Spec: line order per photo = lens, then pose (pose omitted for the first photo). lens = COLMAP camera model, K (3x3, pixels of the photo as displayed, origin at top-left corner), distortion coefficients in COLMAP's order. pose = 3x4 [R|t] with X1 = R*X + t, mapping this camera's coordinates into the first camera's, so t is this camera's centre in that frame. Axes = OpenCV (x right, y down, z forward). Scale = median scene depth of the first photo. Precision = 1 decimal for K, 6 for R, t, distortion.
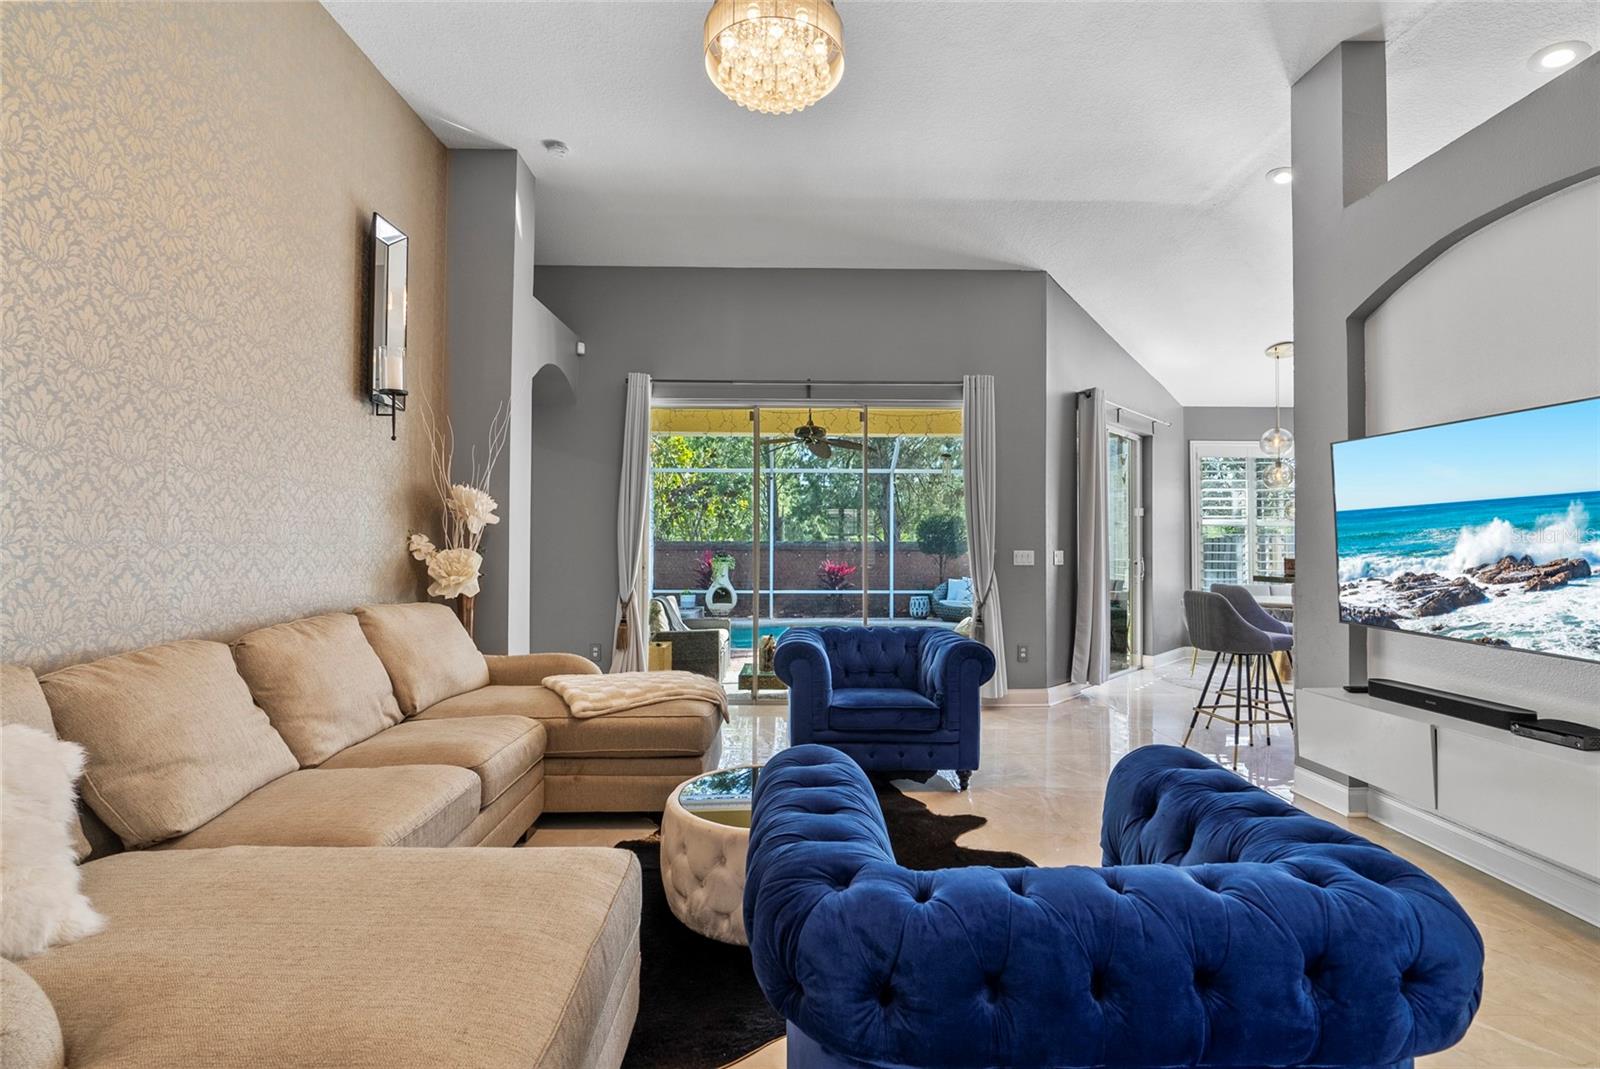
lens RADIAL K [[725.3, 0, 800.0], [0, 725.3, 534.5], [0, 0, 1]] dist [0.000371, 0.000238]
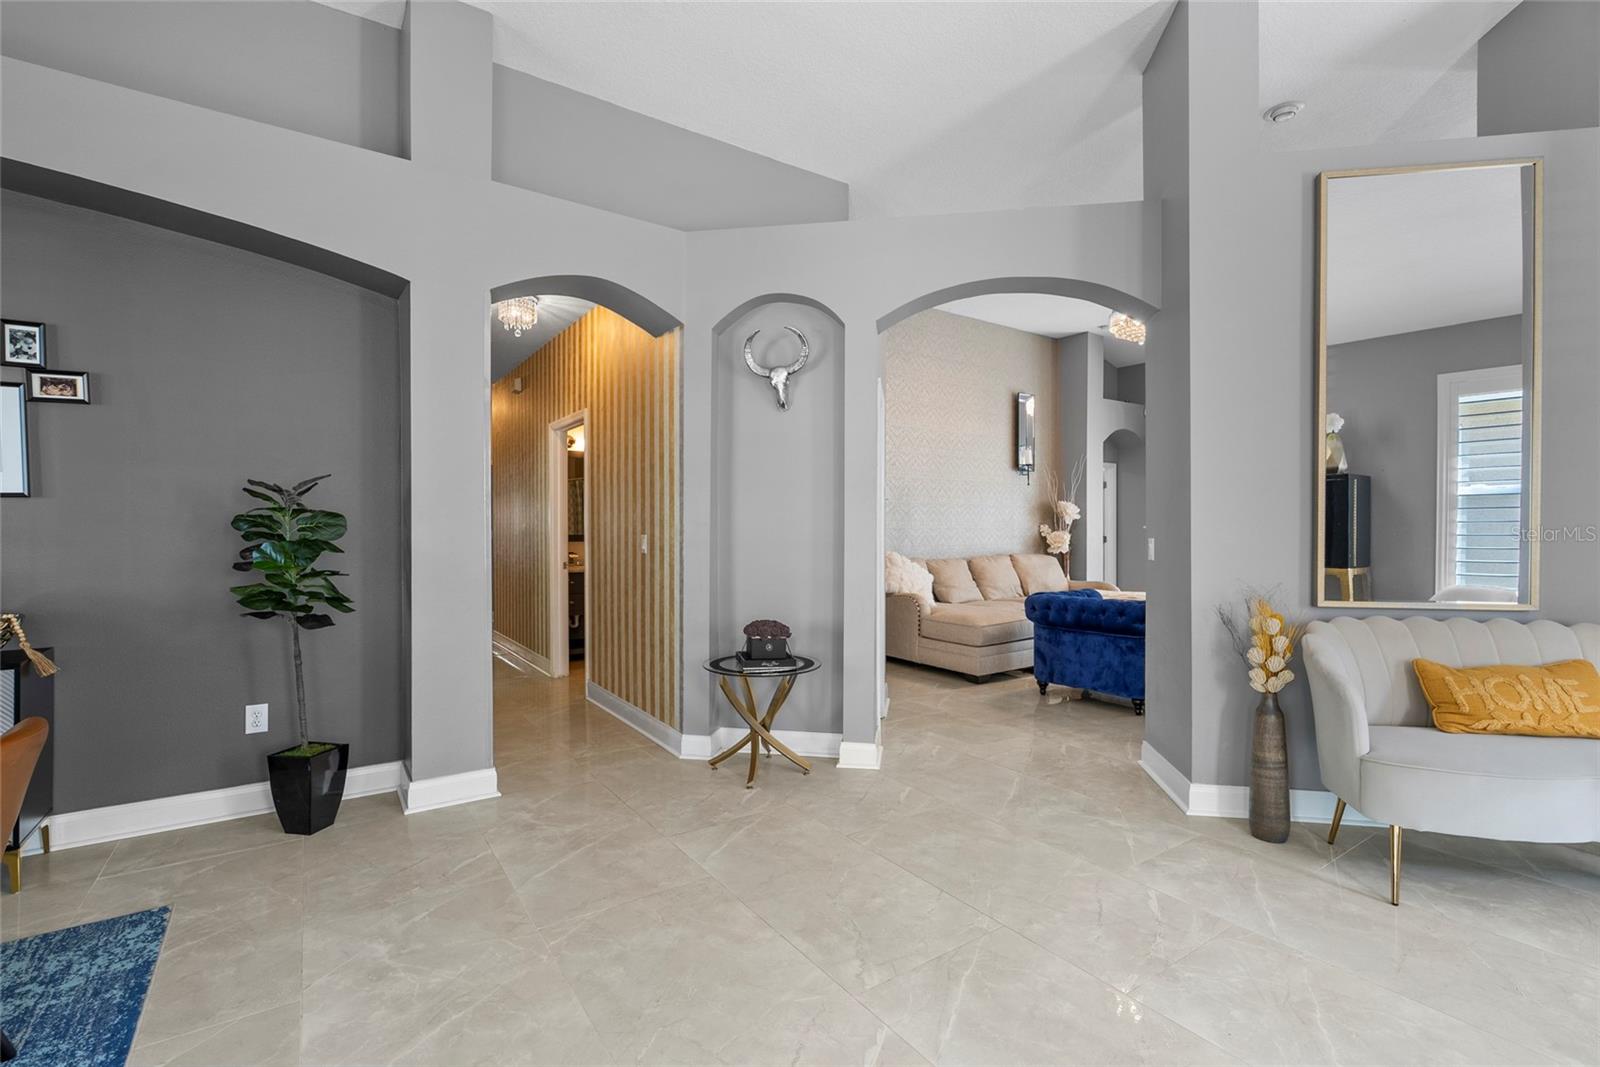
lens RADIAL K [[723.1, 0, 800.0], [0, 723.1, 533.5], [0, 0, 1]] dist [-0.009757, 0.005227]
pose [[0.563264, 0.001120, -0.826276, 0.888790], [0.016122, 0.999794, 0.012346, -0.012202], [0.826120, -0.020275, 0.563130, -0.869316]]
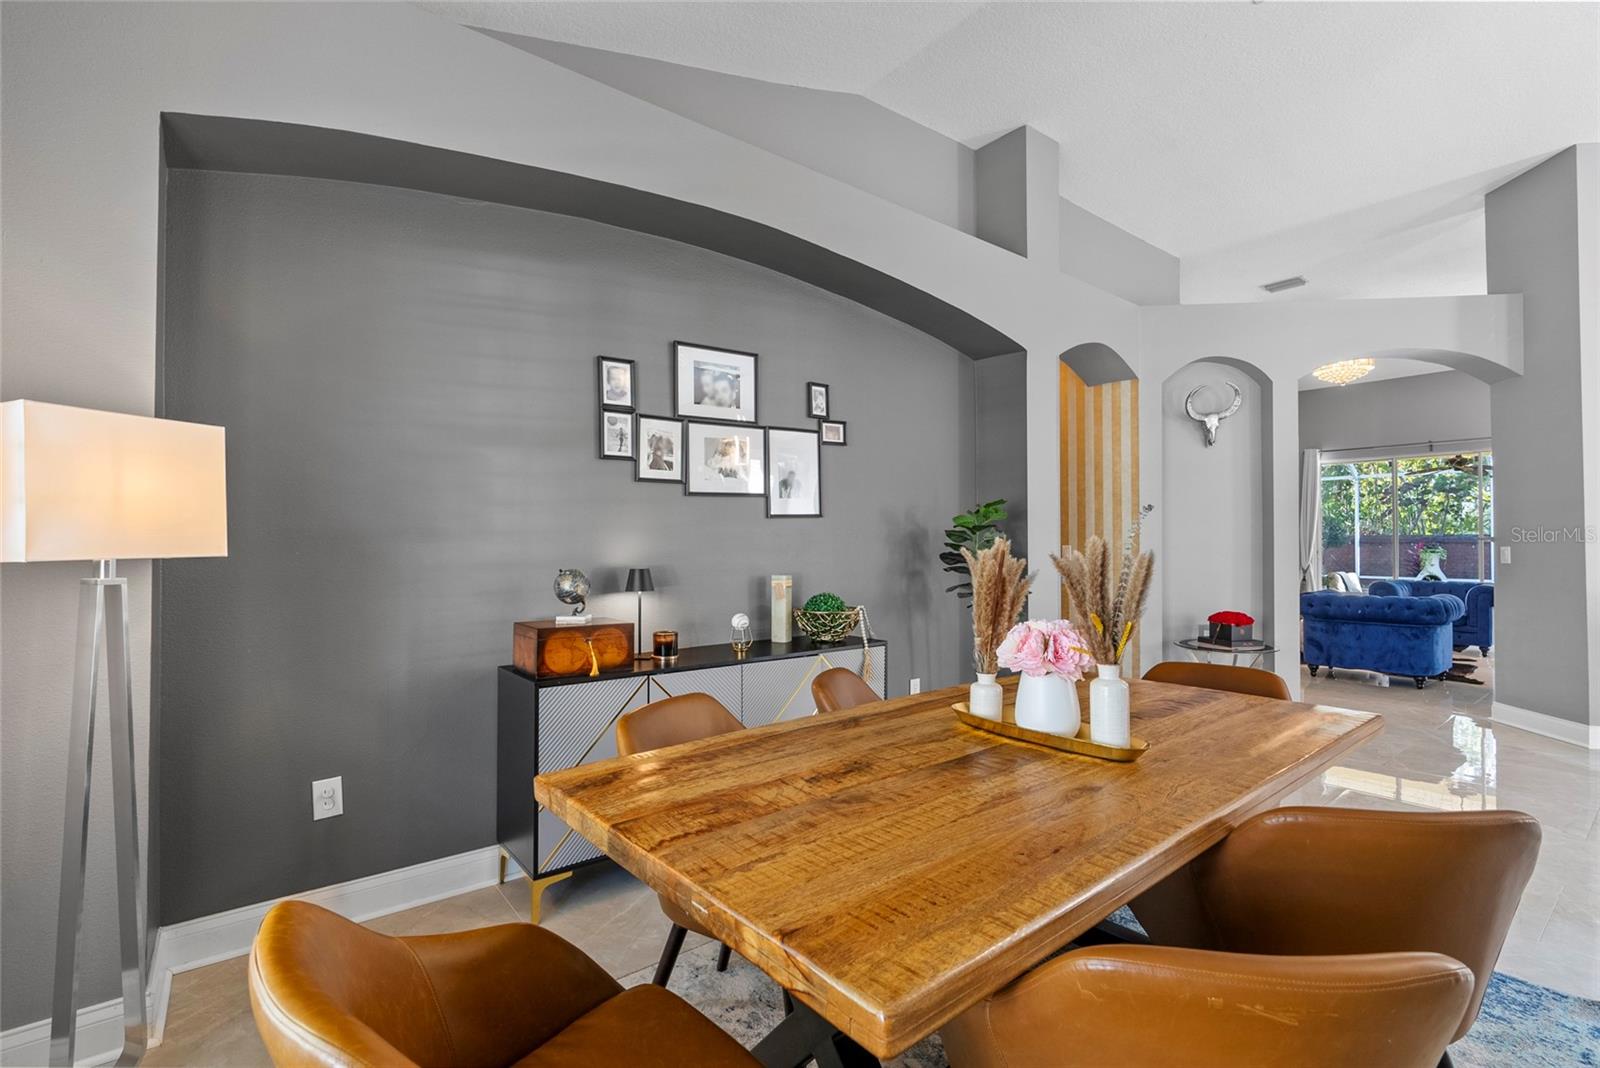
lens RADIAL K [[723.1, 0, 800.0], [0, 723.1, 534.0], [0, 0, 1]] dist [-0.009757, 0.005227]
pose [[0.617557, -0.009508, -0.786468, 0.593963], [0.016110, 0.999870, 0.000562, -0.030425], [0.786361, -0.013017, 0.617630, -1.686493]]
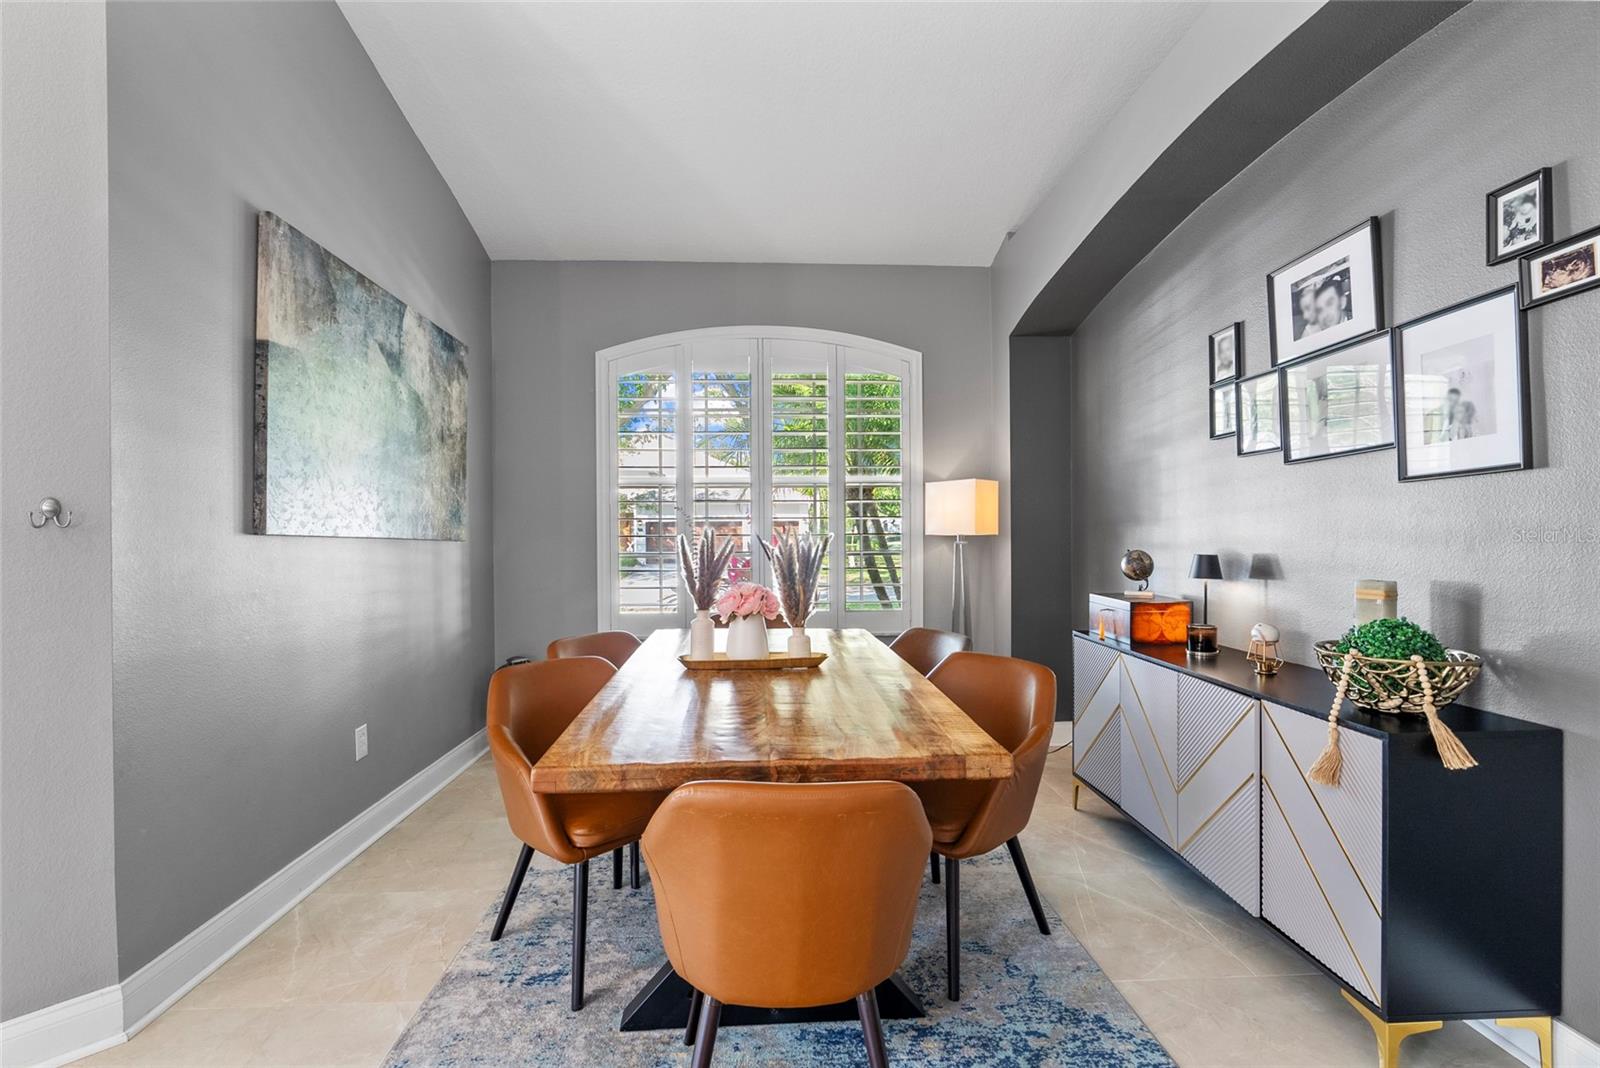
lens RADIAL K [[723.1, 0, 800.0], [0, 723.1, 534.0], [0, 0, 1]] dist [-0.009757, 0.005227]
pose [[-0.999219, 0.002054, -0.039466, 0.326324], [0.002499, 0.999934, -0.011235, -0.009418], [0.039441, -0.011325, -0.999158, -0.689310]]
